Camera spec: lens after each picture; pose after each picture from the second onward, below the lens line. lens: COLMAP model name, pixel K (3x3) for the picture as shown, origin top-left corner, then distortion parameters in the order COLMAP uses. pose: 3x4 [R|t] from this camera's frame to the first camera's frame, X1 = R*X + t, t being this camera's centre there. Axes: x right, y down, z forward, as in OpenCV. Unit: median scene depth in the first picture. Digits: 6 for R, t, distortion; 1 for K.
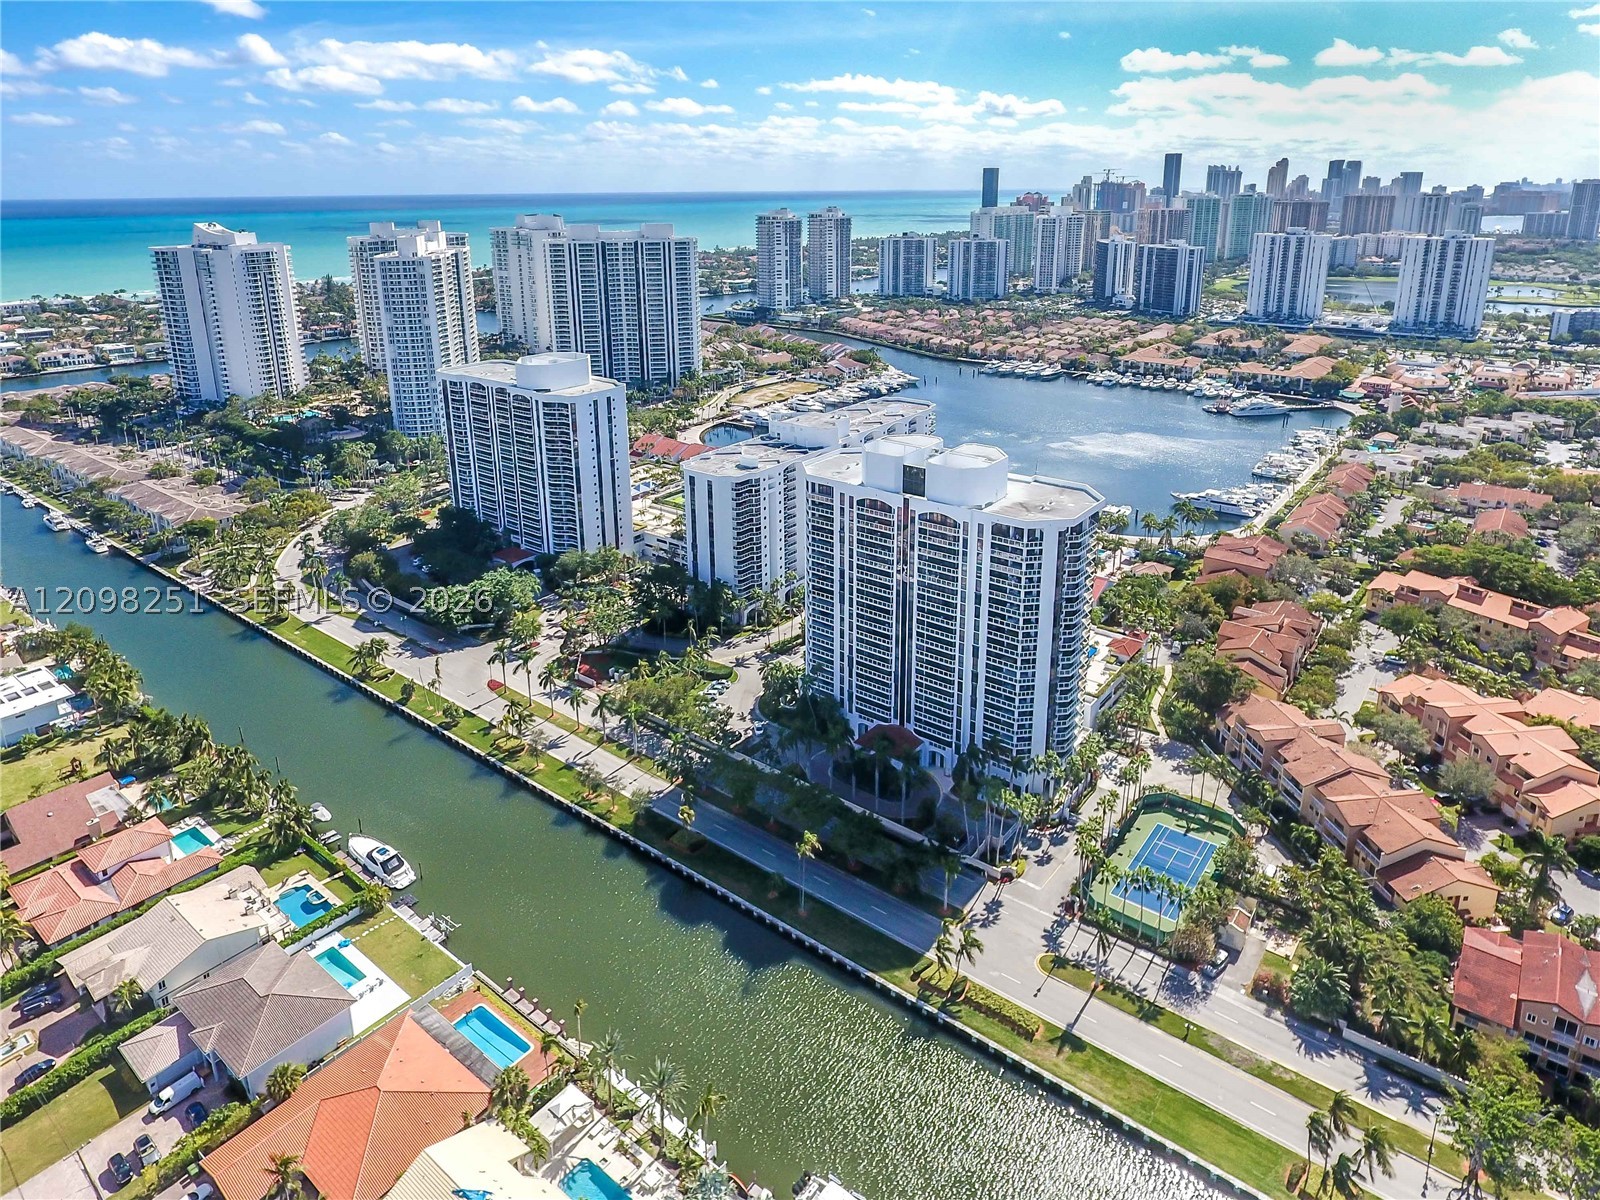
lens RADIAL K [[966.2, 0, 845.9], [0, 966.2, 407.4], [0, 0, 1]] dist [-0.004245, 0.001643]
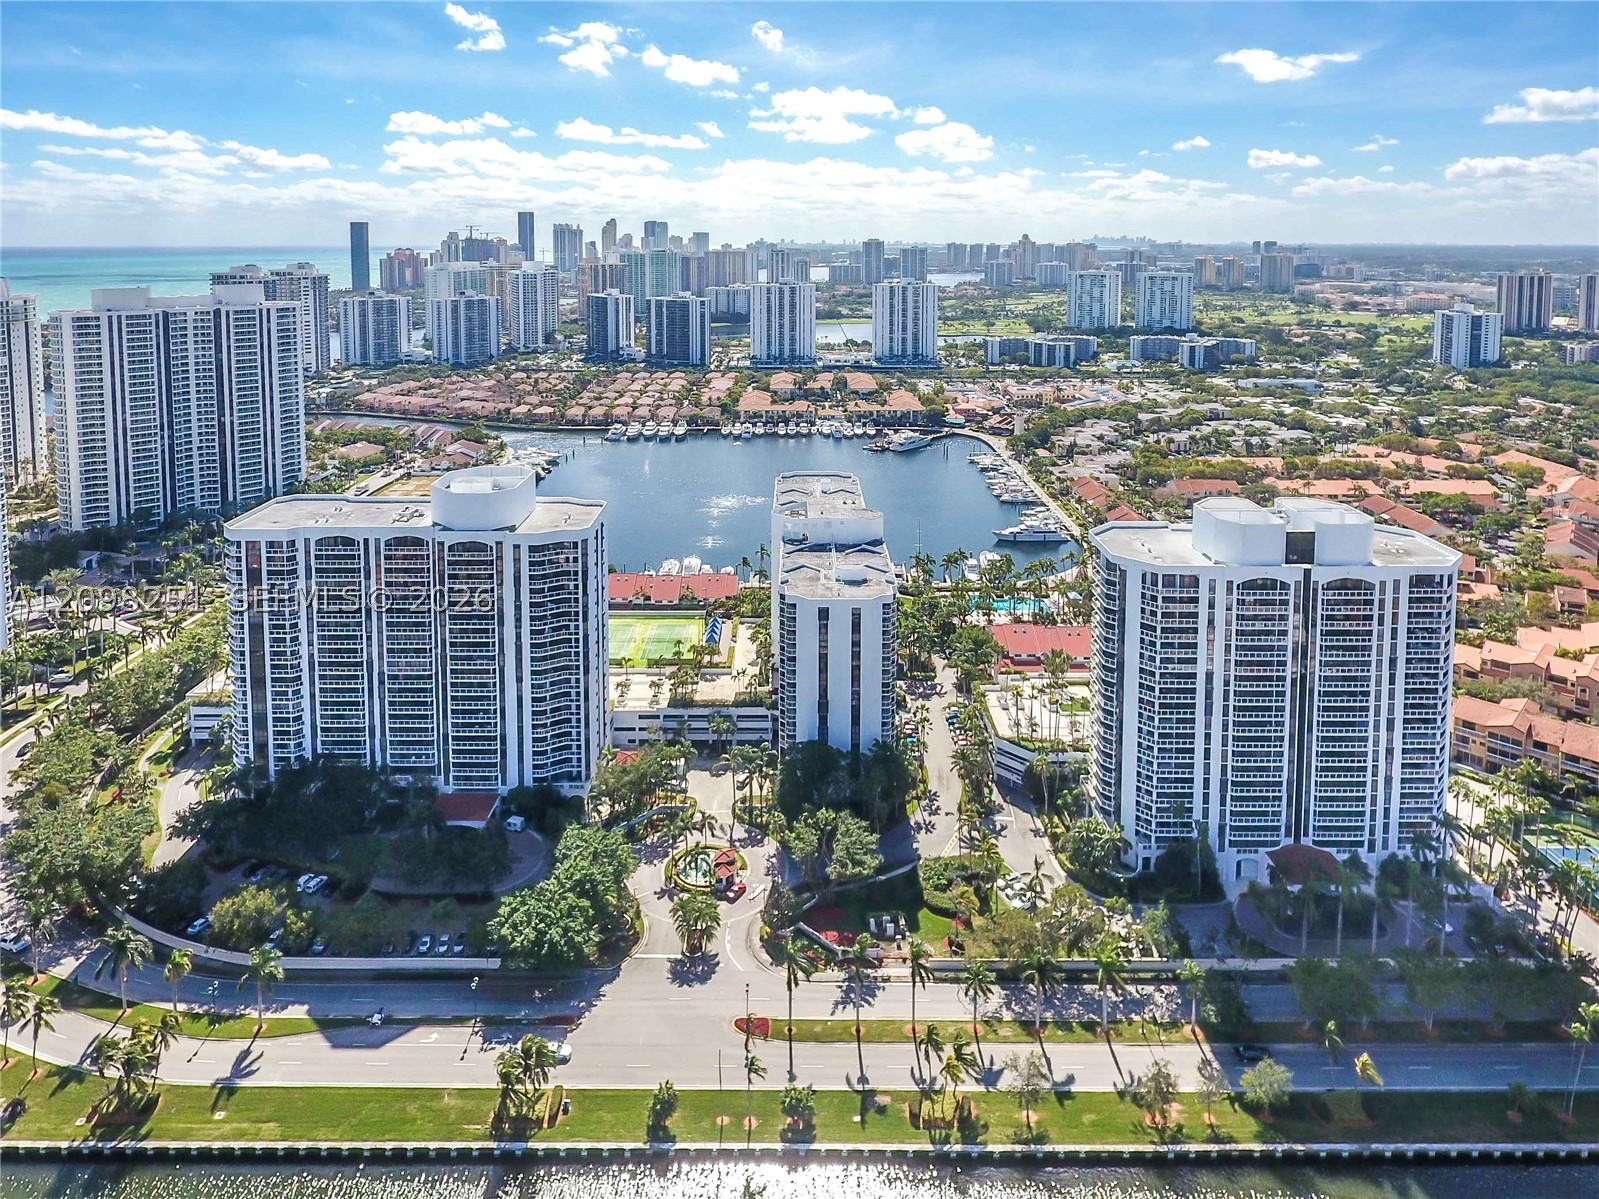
lens RADIAL K [[965.6, 0, 791.5], [0, 965.6, 287.3], [0, 0, 1]] dist [-0.004245, 0.001643]
pose [[0.806415, -0.020676, 0.590989, -0.622658], [0.125881, 0.982485, -0.137395, -0.074208], [-0.577797, 0.185192, 0.794893, 0.375777]]
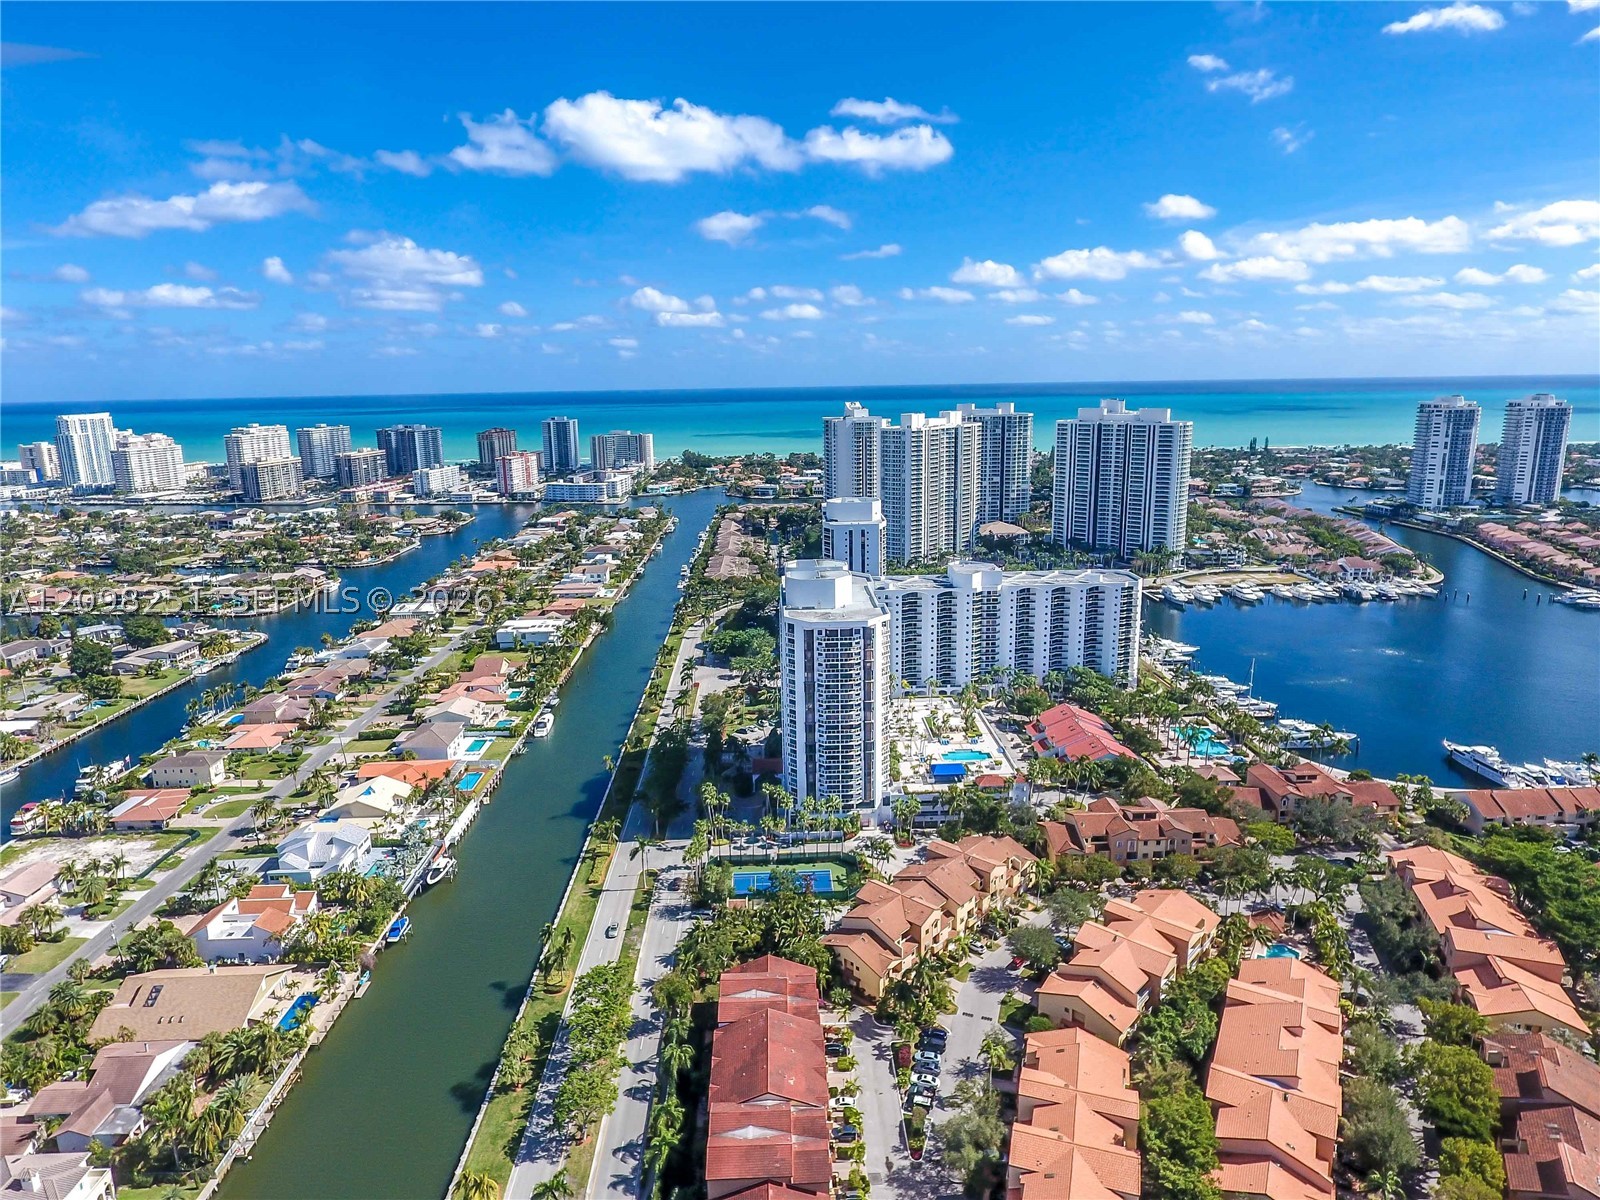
lens RADIAL K [[966.2, 0, 831.8], [0, 966.2, 575.8], [0, 0, 1]] dist [-0.004245, 0.001643]
pose [[0.644792, 0.147530, -0.749985, 0.869648], [-0.159393, 0.985578, 0.056838, -0.021105], [0.747554, 0.082894, 0.659008, 0.085649]]
